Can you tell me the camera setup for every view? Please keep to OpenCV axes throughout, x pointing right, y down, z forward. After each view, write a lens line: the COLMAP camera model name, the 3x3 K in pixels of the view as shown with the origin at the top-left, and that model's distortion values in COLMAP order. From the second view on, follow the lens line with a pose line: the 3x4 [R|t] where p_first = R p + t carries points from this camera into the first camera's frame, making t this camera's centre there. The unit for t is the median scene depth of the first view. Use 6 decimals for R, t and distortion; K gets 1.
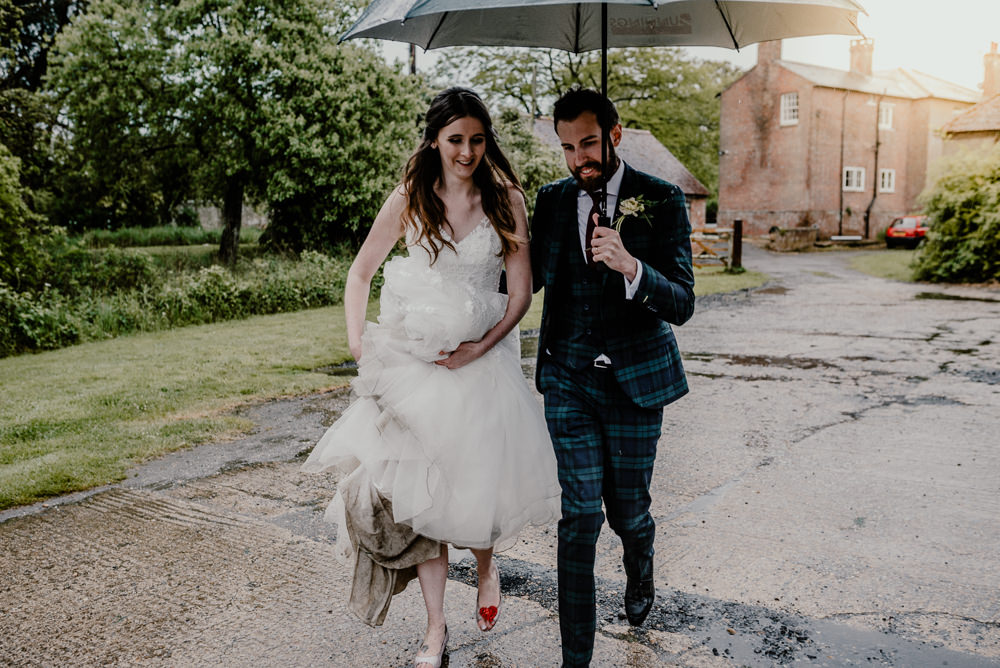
lens RADIAL K [[1004.2, 0, 499.9], [0, 1004.2, 333.8], [0, 0, 1]] dist [0.008460, 0.000000]
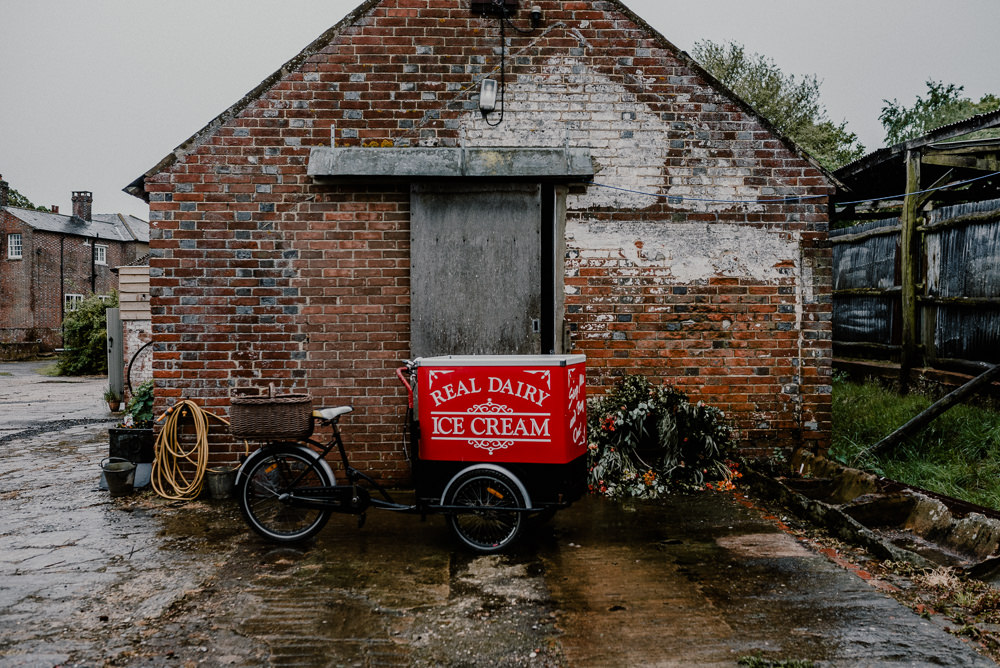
lens RADIAL K [[1004.2, 0, 500.2], [0, 1004.2, 335.1], [0, 0, 1]] dist [0.008460, 0.000000]
pose [[0.783780, -0.009553, 0.620965, -0.014017], [0.077094, 0.993644, -0.082021, 0.032772], [-0.616235, 0.112159, 0.779535, -0.325853]]
